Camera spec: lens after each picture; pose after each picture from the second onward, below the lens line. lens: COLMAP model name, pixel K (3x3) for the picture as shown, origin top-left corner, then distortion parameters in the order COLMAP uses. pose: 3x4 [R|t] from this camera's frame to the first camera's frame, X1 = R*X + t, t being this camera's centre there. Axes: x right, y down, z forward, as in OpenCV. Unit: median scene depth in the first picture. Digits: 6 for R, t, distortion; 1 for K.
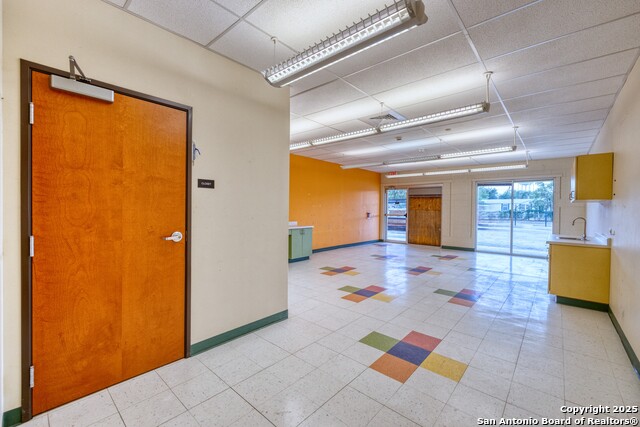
lens RADIAL K [[268.2, 0, 316.5], [0, 268.2, 211.5], [0, 0, 1]] dist [-0.011395, 0.001410]
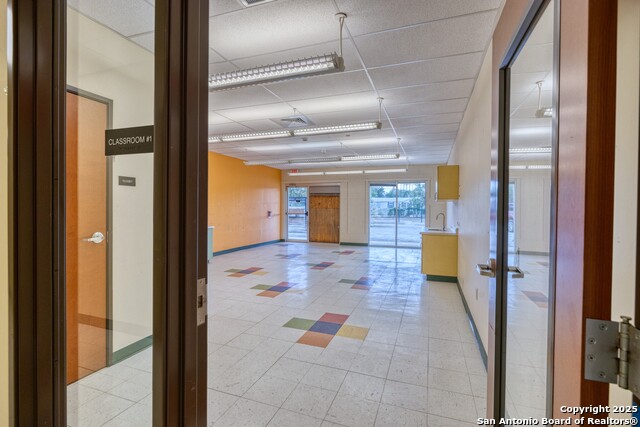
lens RADIAL K [[296.6, 0, 321.6], [0, 296.6, 209.8], [0, 0, 1]] dist [-0.031843, -0.000088]
pose [[0.926635, -0.007249, 0.375894, -0.101180], [0.007800, 0.999970, 0.000057, 0.001754], [-0.375883, 0.002879, 0.926663, -0.133313]]
